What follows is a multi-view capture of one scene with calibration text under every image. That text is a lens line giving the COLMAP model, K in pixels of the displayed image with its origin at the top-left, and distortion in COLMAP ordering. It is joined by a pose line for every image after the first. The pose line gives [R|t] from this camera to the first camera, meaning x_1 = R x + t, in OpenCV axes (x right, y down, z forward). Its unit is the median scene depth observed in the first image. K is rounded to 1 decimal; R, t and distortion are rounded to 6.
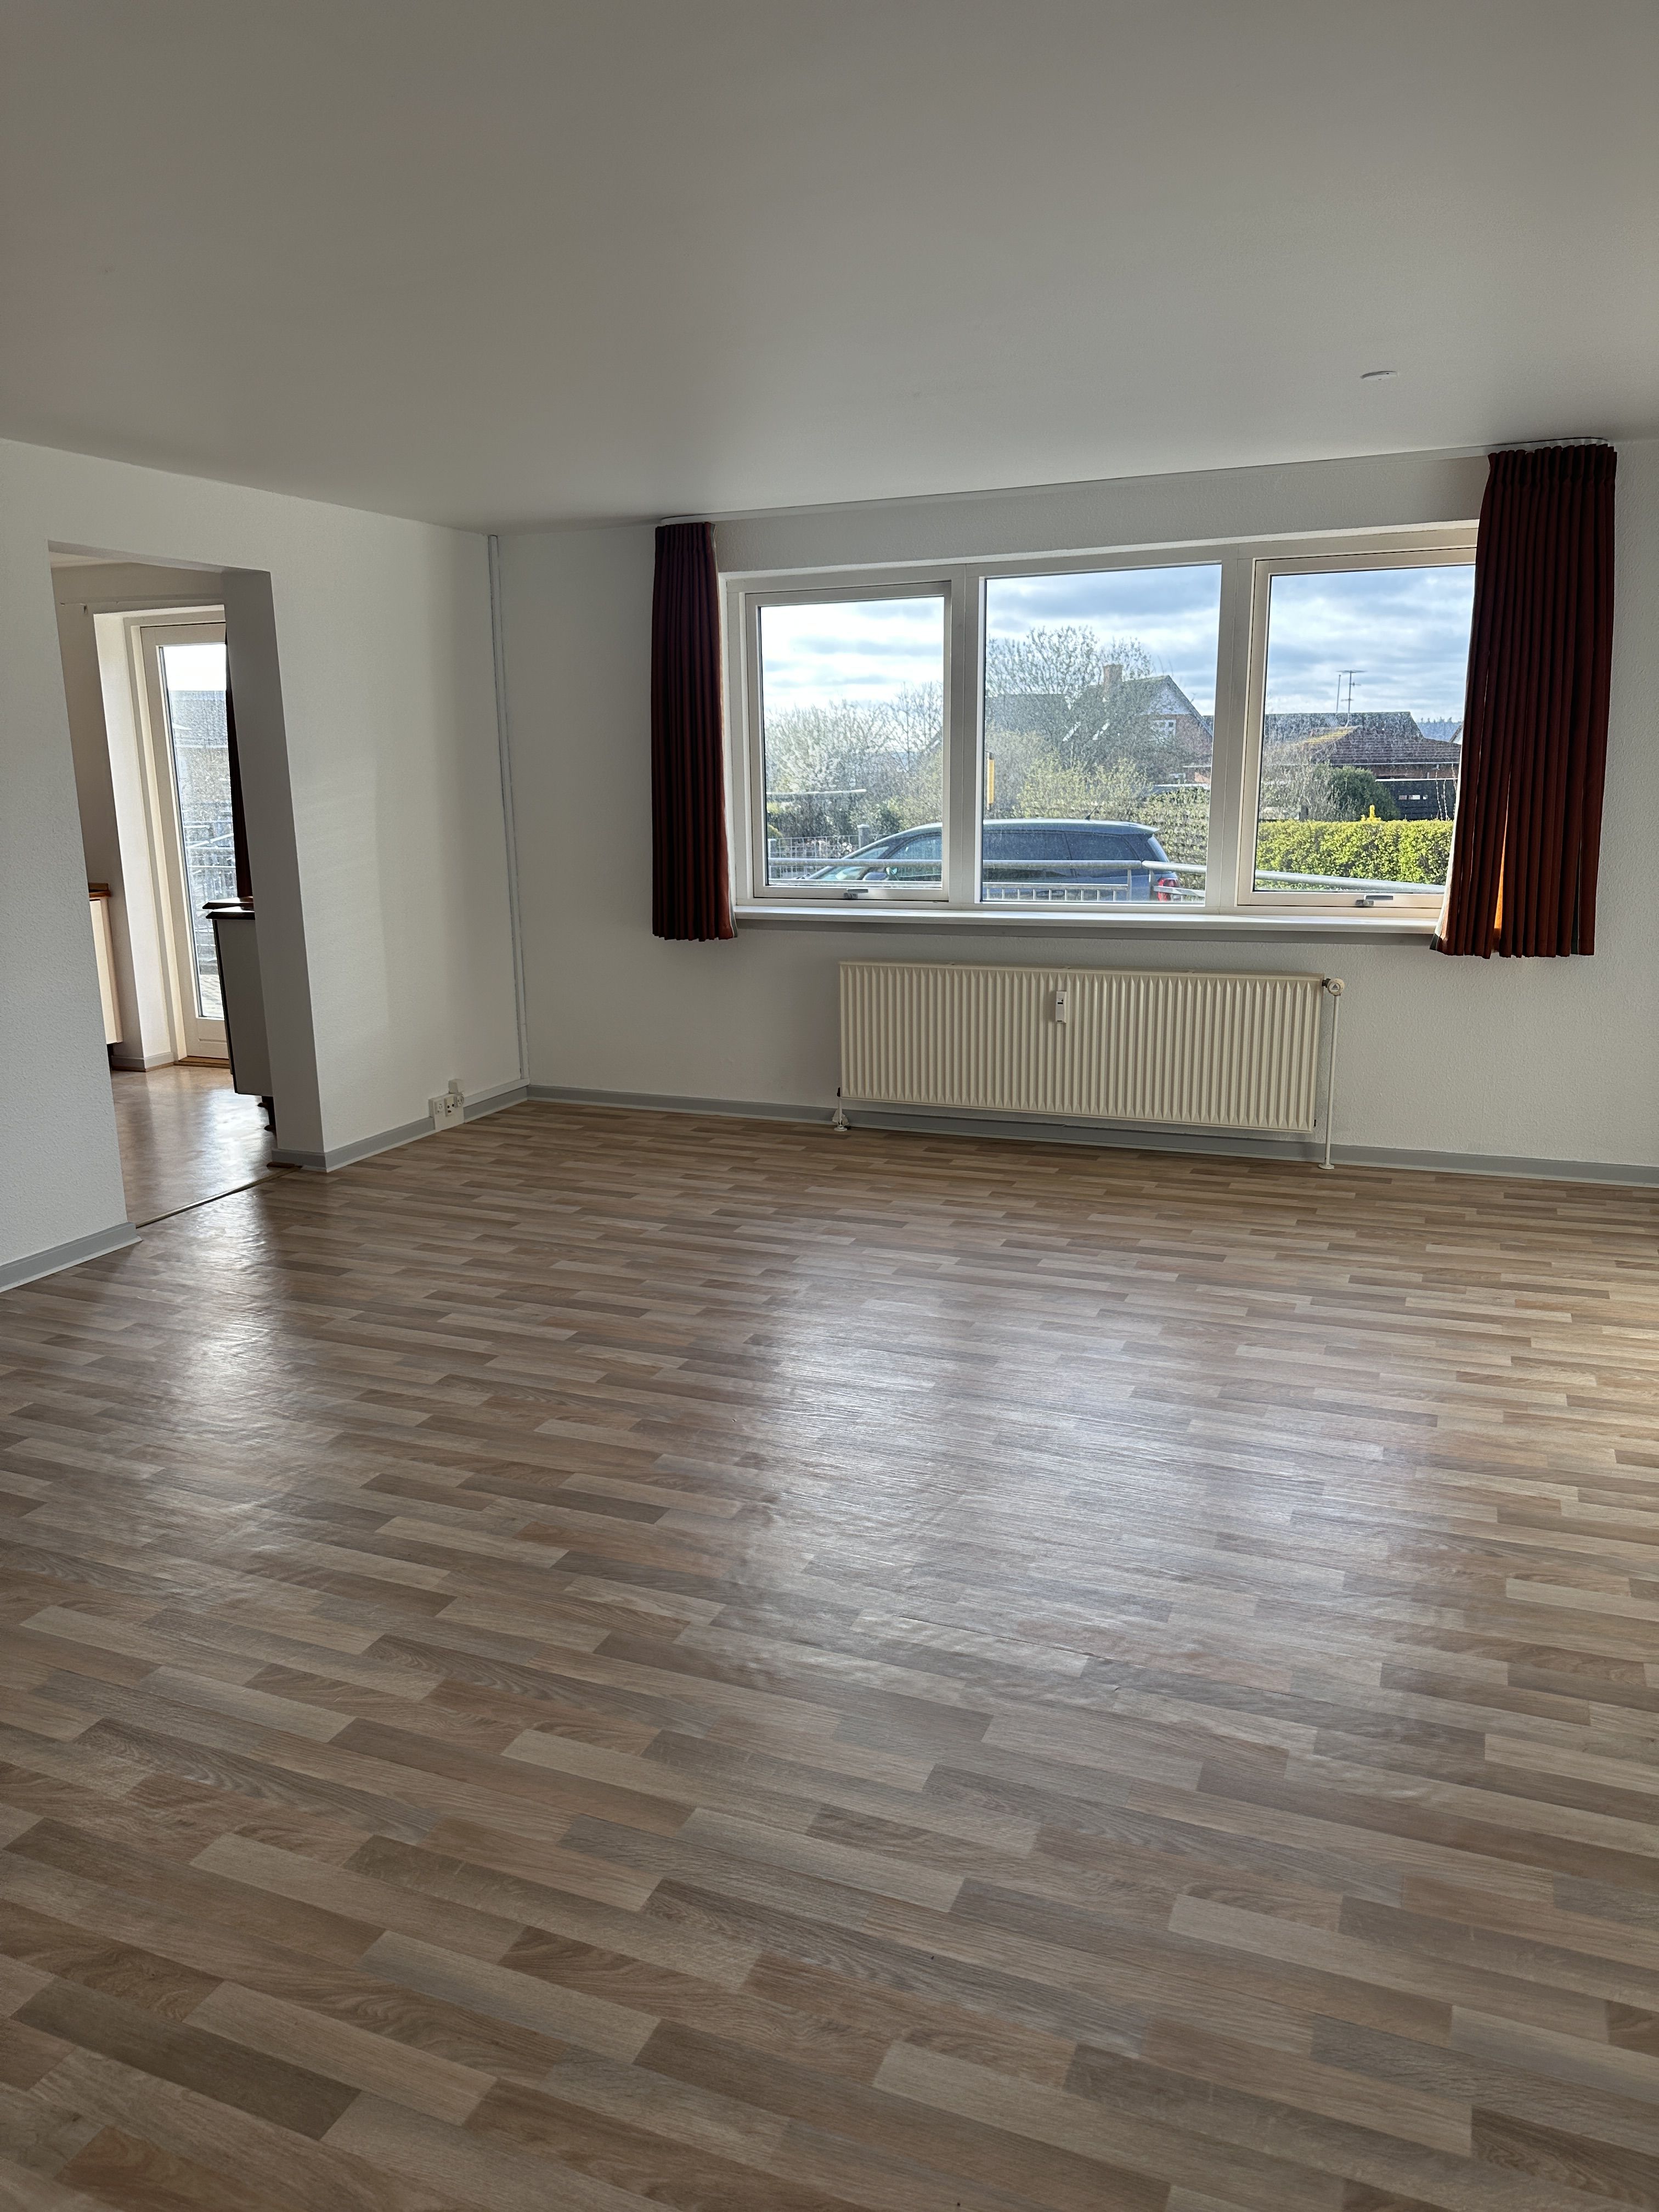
lens RADIAL K [[1541.3, 0, 825.4], [0, 1541.3, 1108.7], [0, 0, 1]] dist [-0.005894, -0.002908]
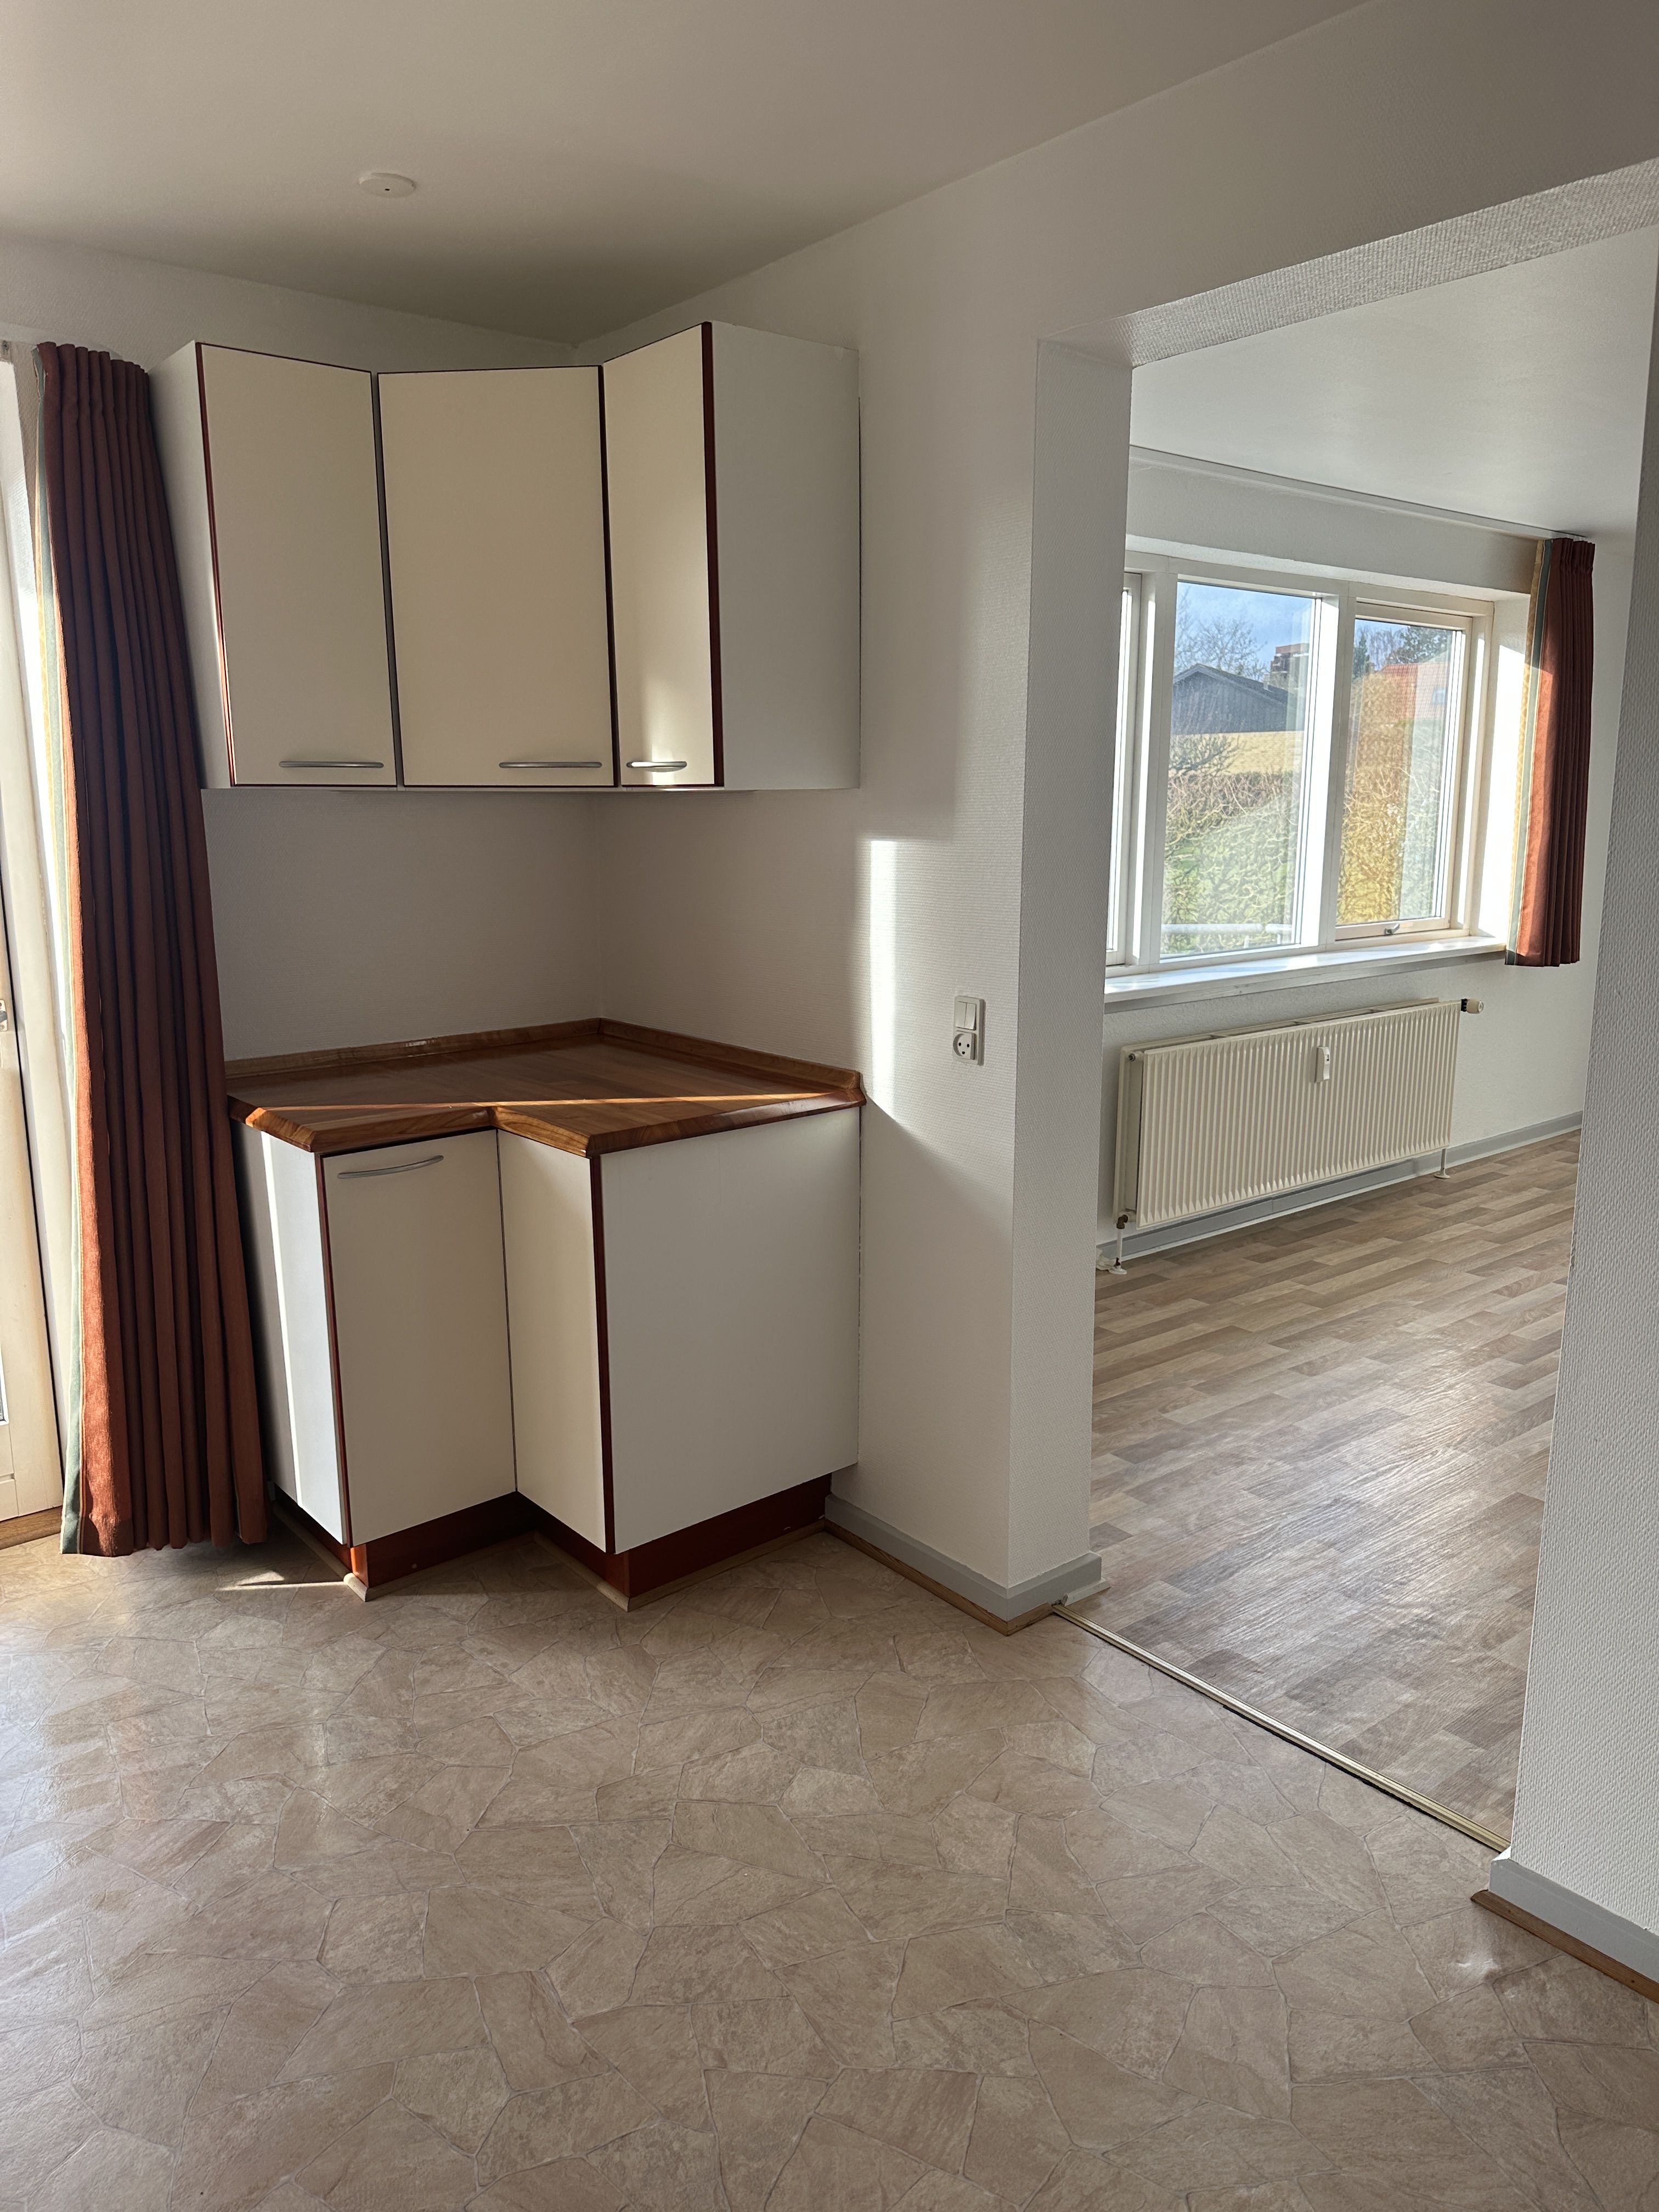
lens RADIAL K [[1541.3, 0, 827.1], [0, 1541.3, 1100.0], [0, 0, 1]] dist [-0.005894, -0.002908]
pose [[0.476161, -0.150671, 0.866354, -0.758159], [0.182669, 0.980668, 0.070154, -0.160282], [-0.860176, 0.124851, 0.494479, 0.808904]]
